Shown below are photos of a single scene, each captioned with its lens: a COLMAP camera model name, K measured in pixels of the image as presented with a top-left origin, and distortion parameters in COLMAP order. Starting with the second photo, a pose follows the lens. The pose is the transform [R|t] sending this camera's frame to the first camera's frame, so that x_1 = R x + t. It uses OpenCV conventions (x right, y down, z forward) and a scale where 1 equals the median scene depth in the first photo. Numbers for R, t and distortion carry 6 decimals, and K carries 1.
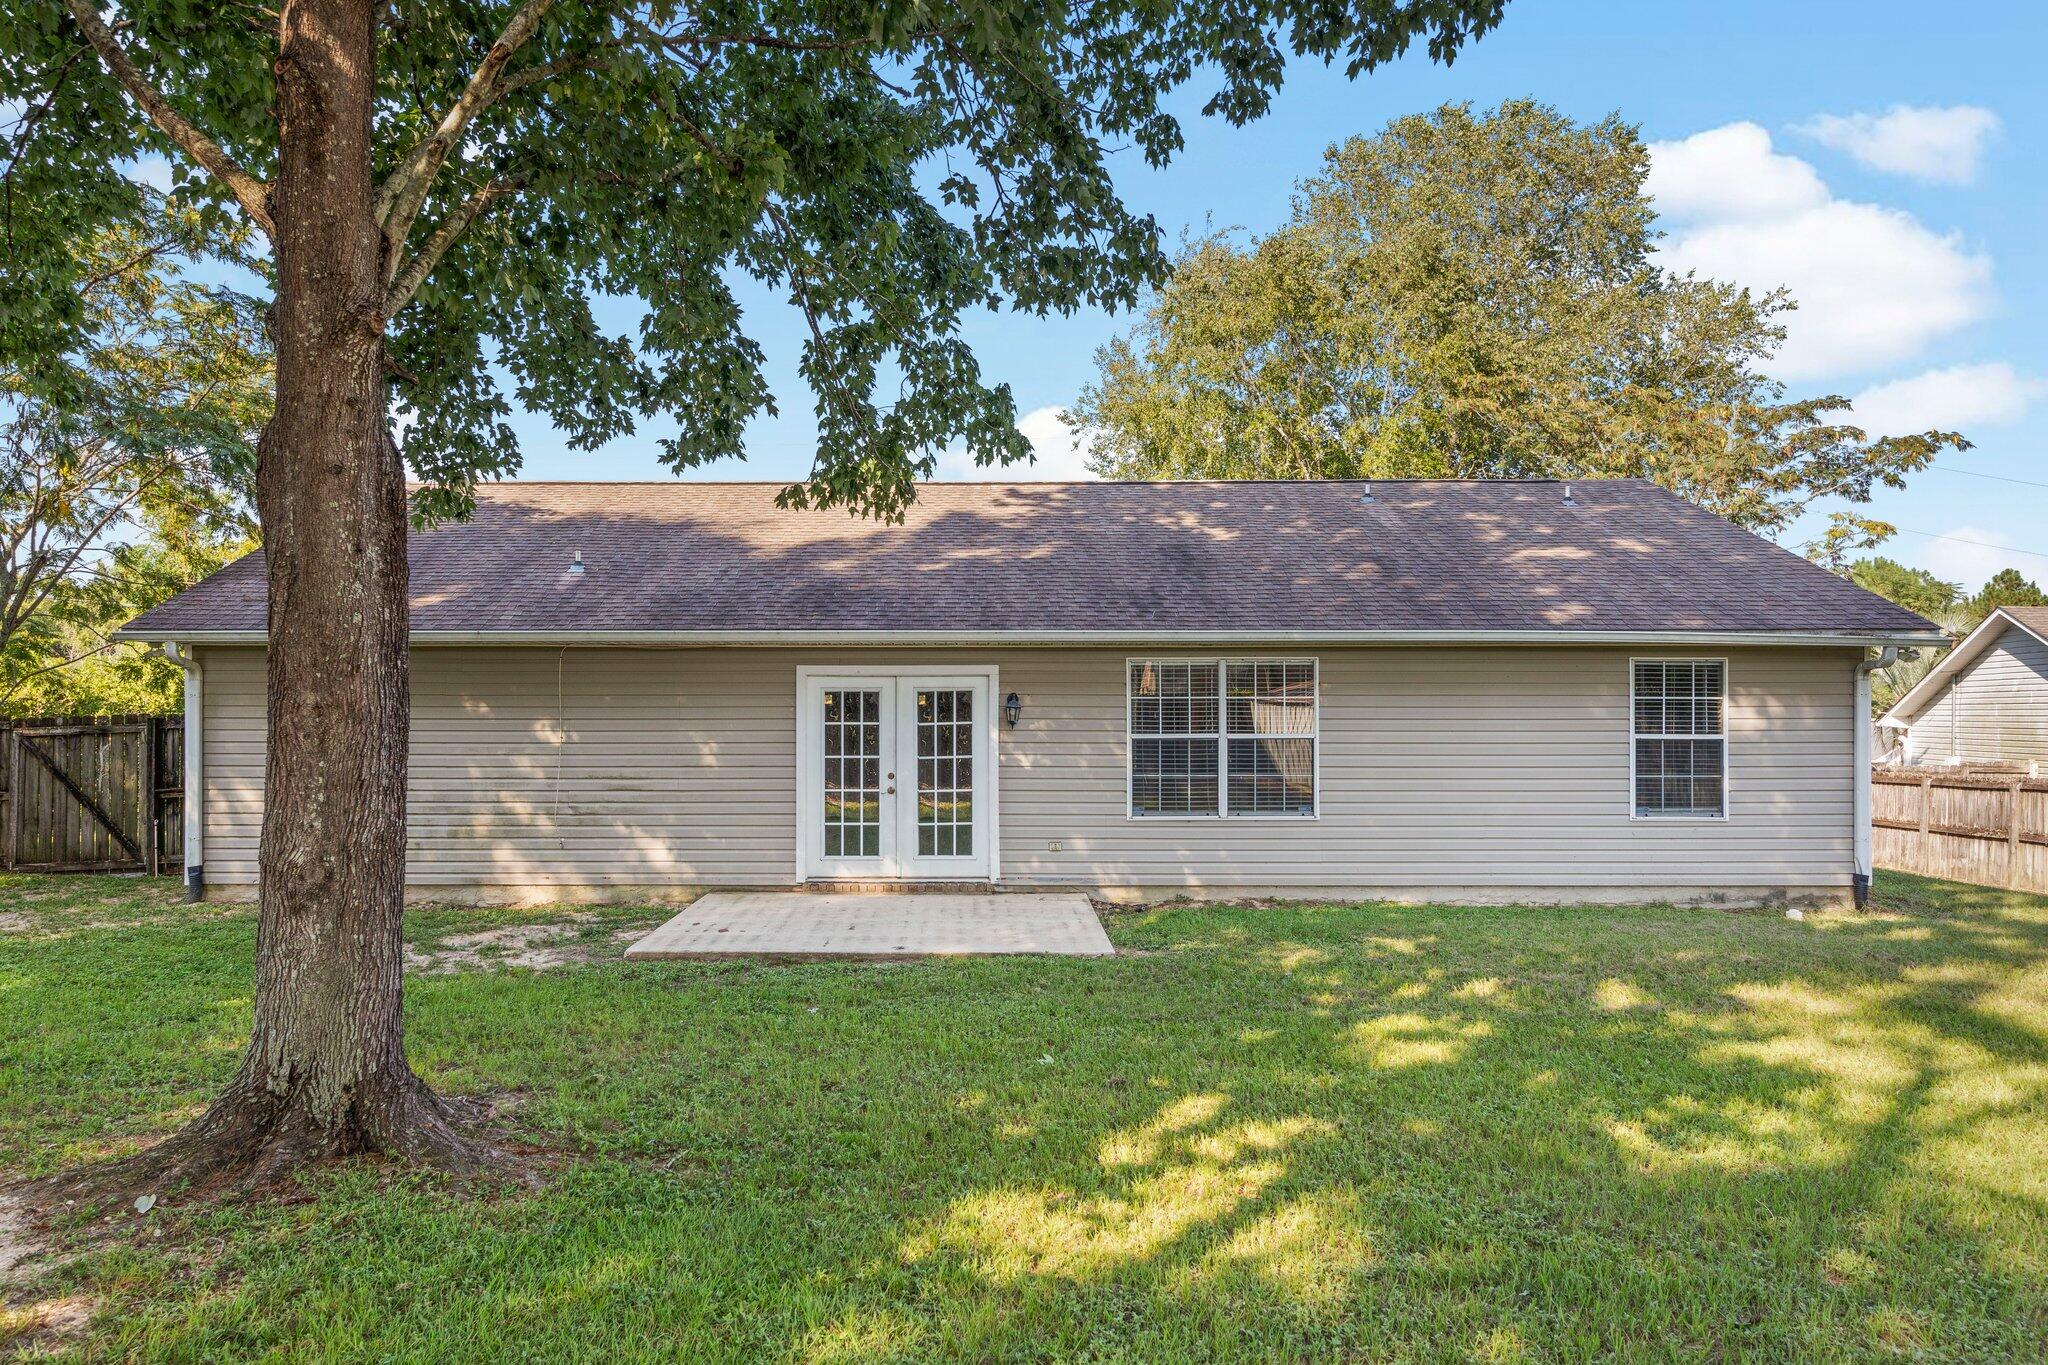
lens RADIAL K [[1357.1, 0, 1021.8], [0, 1357.1, 696.6], [0, 0, 1]] dist [0.011119, 0.003251]
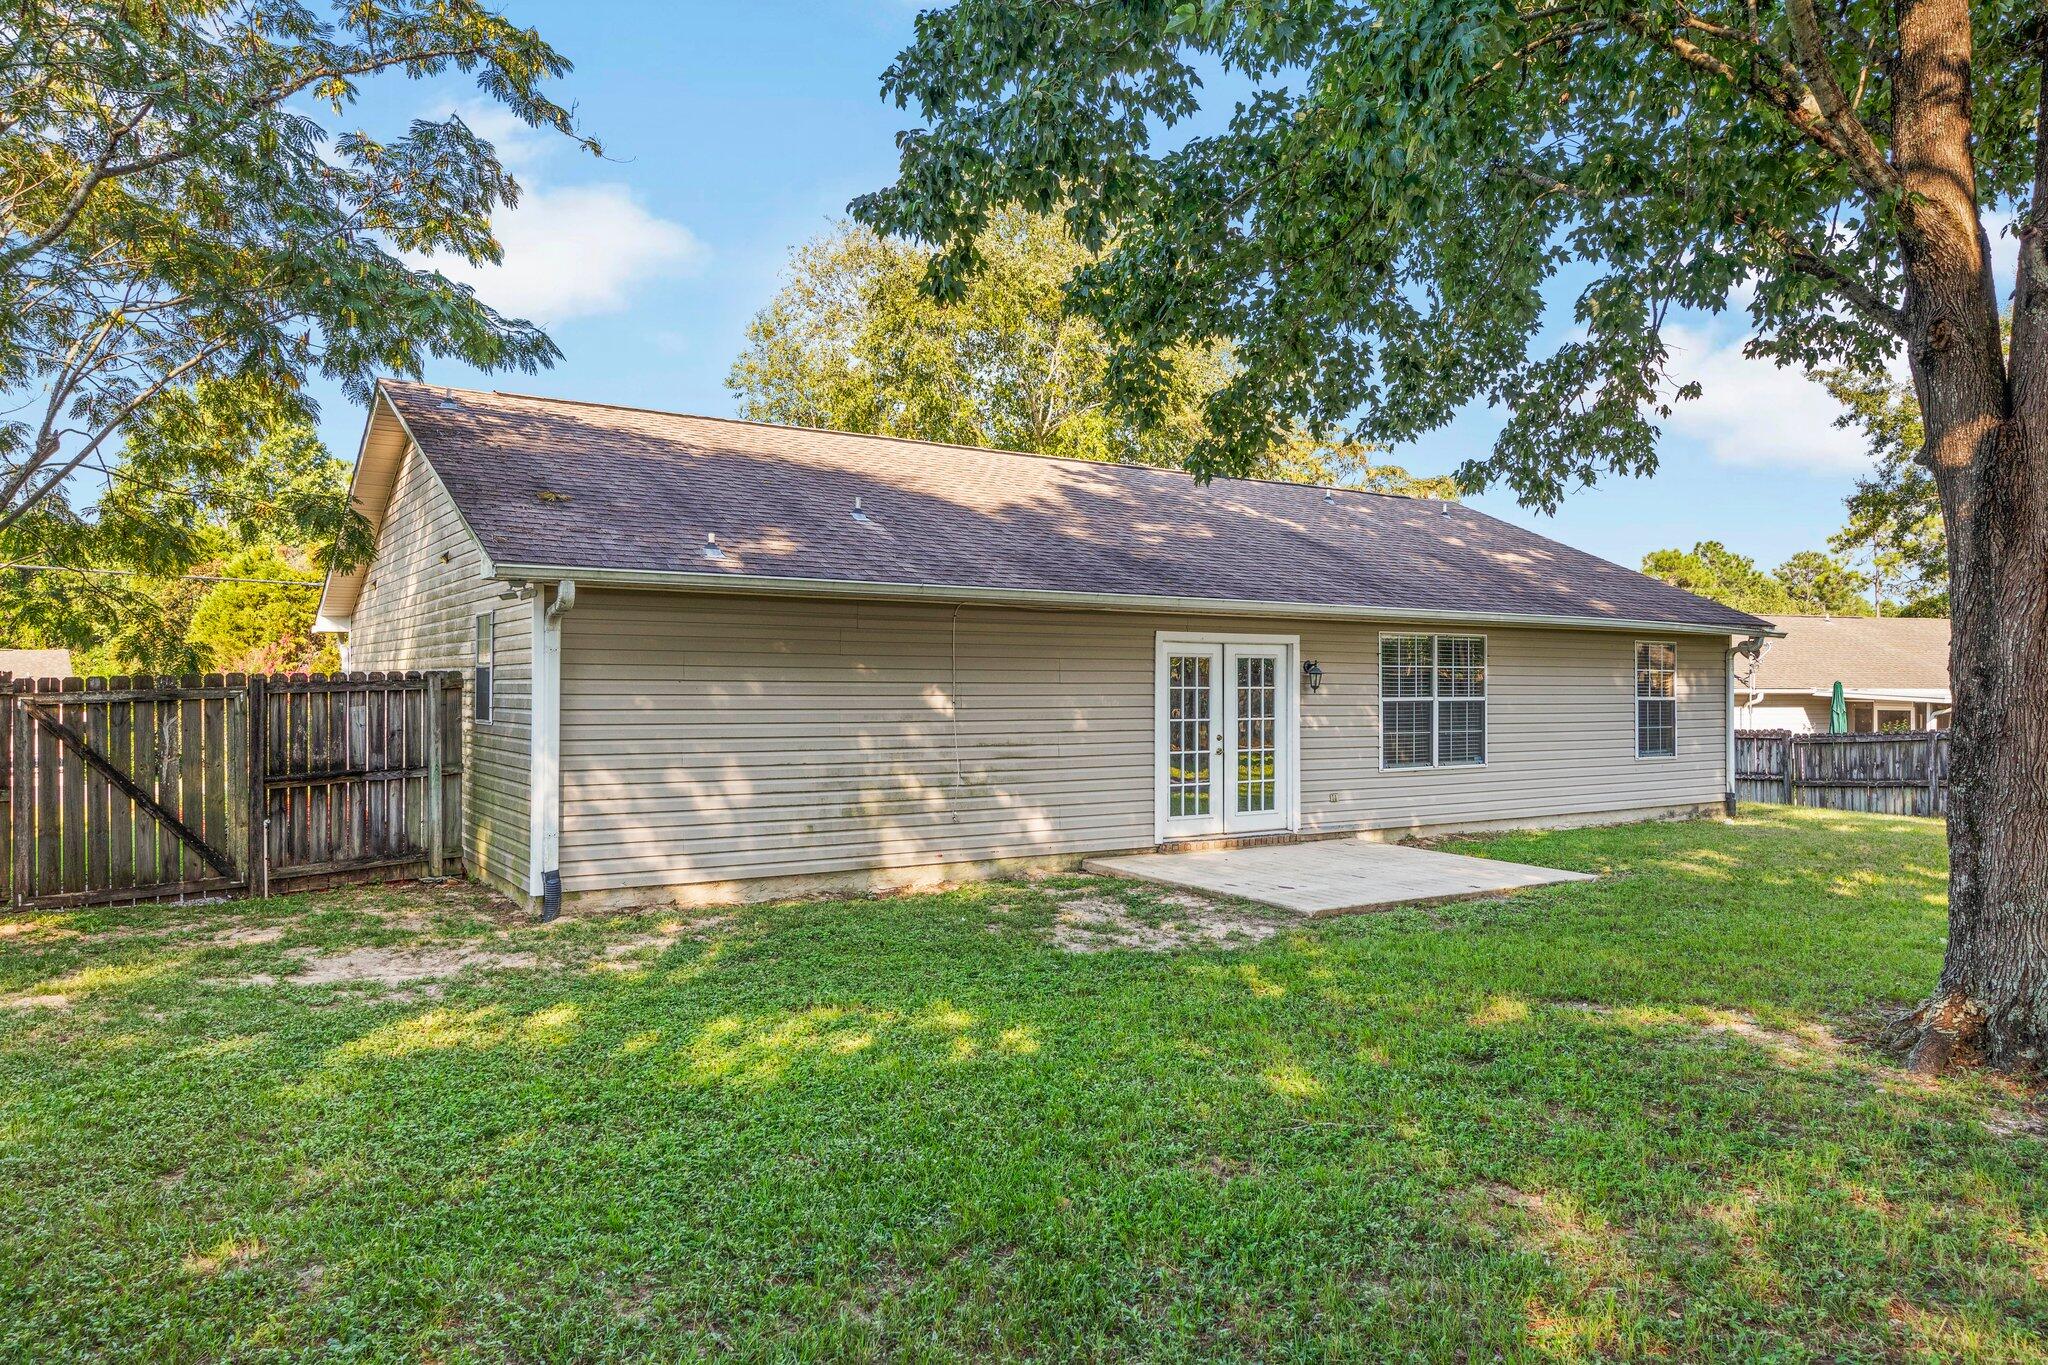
lens RADIAL K [[1357.1, 0, 1021.3], [0, 1357.1, 694.6], [0, 0, 1]] dist [0.011119, 0.003251]
pose [[0.833950, -0.000877, 0.551839, -0.806441], [-0.013096, 0.999686, 0.021380, 0.004210], [-0.551684, -0.025057, 0.833677, 0.209003]]
